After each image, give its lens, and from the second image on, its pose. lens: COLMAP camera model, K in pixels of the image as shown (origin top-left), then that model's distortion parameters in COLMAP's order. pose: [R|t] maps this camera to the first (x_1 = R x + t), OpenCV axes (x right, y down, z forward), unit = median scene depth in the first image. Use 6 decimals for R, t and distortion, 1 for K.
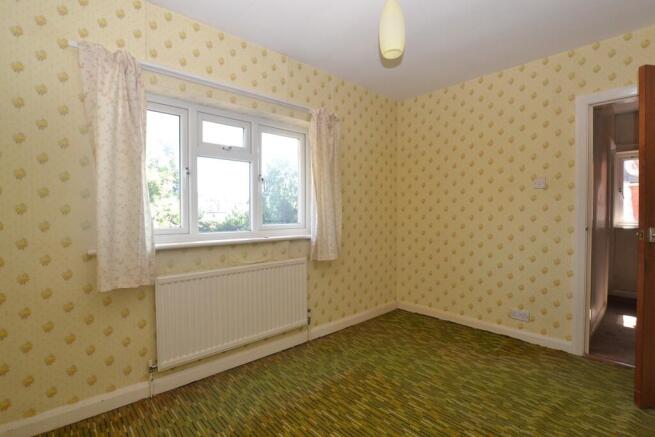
lens RADIAL K [[313.3, 0, 314.1], [0, 313.3, 216.3], [0, 0, 1]] dist [0.000341, 0.000114]
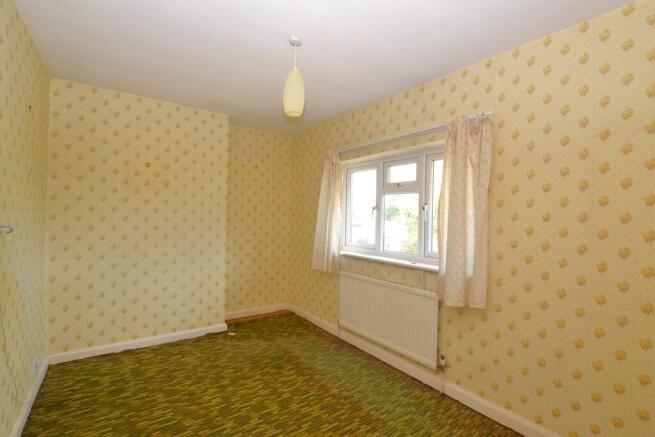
lens RADIAL K [[296.6, 0, 327.5], [0, 296.6, 218.5], [0, 0, 1]] dist [-0.035940, 0.000185]
pose [[-0.099575, -0.011703, -0.994961, 1.048155], [-0.032901, 0.999423, -0.008463, -0.075601], [0.994486, 0.031892, -0.099903, 0.978560]]
